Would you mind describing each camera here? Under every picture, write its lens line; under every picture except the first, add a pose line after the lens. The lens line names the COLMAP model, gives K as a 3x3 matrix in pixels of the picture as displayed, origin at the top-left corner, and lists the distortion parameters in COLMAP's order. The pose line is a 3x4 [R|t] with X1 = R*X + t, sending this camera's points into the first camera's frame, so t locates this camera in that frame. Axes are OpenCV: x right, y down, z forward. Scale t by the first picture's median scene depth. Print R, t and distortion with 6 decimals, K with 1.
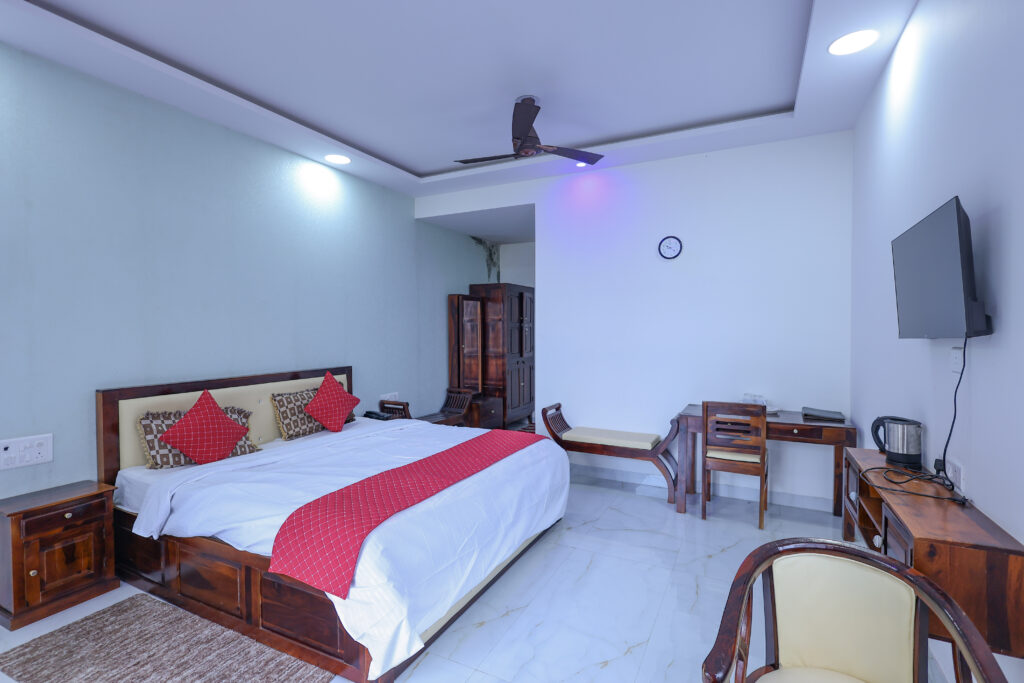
lens RADIAL K [[472.9, 0, 513.7], [0, 472.9, 342.3], [0, 0, 1]] dist [0.001536, 0.000318]
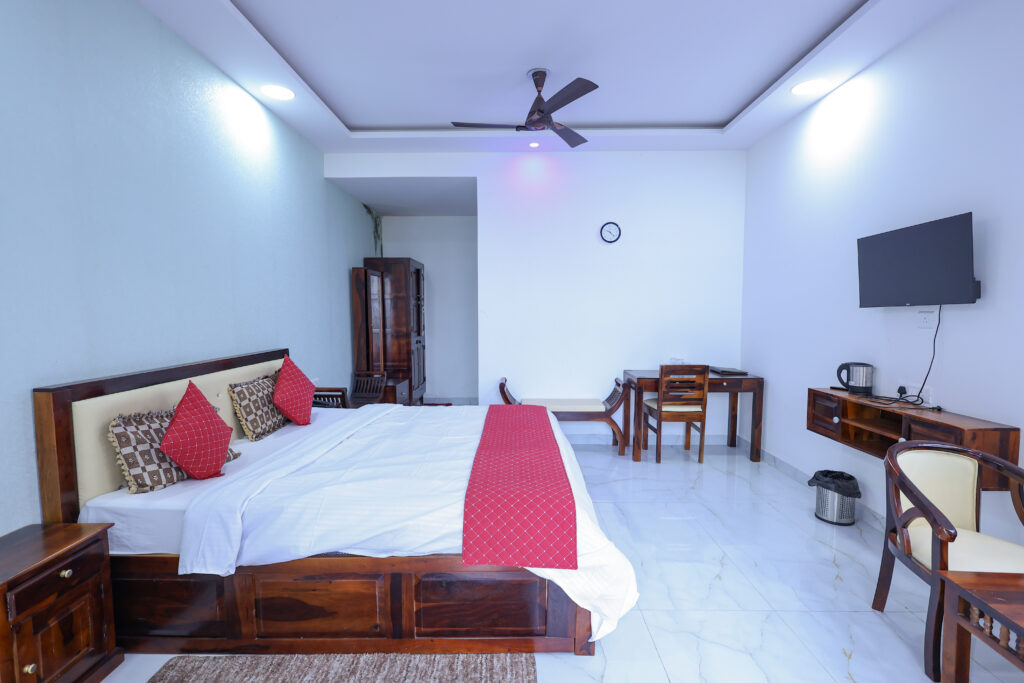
lens RADIAL K [[478.0, 0, 496.6], [0, 478.0, 347.7], [0, 0, 1]] dist [0.001699, 0.000703]
pose [[0.899893, -0.033784, 0.434799, -0.521660], [0.013584, 0.998683, 0.049484, 0.016897], [-0.435898, -0.038624, 0.899167, 0.108105]]
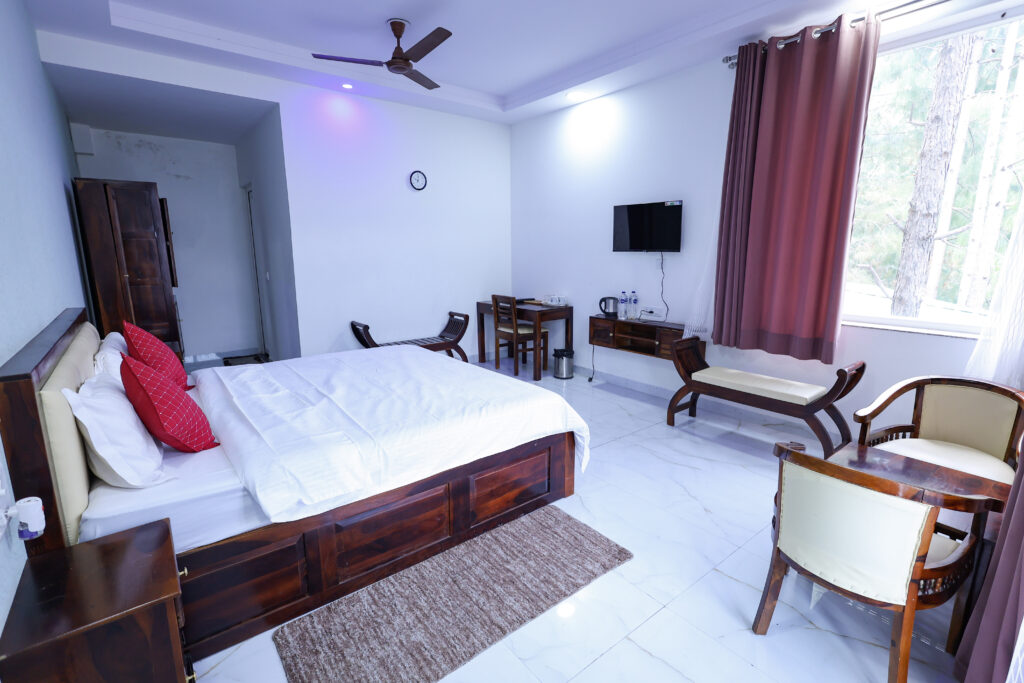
lens RADIAL K [[472.9, 0, 513.7], [0, 472.9, 342.3], [0, 0, 1]] dist [0.001536, 0.000318]
pose [[0.400938, -0.173054, 0.899611, -0.938969], [0.026338, 0.983768, 0.177504, 0.001677], [-0.915726, -0.047474, 0.398988, 0.325934]]
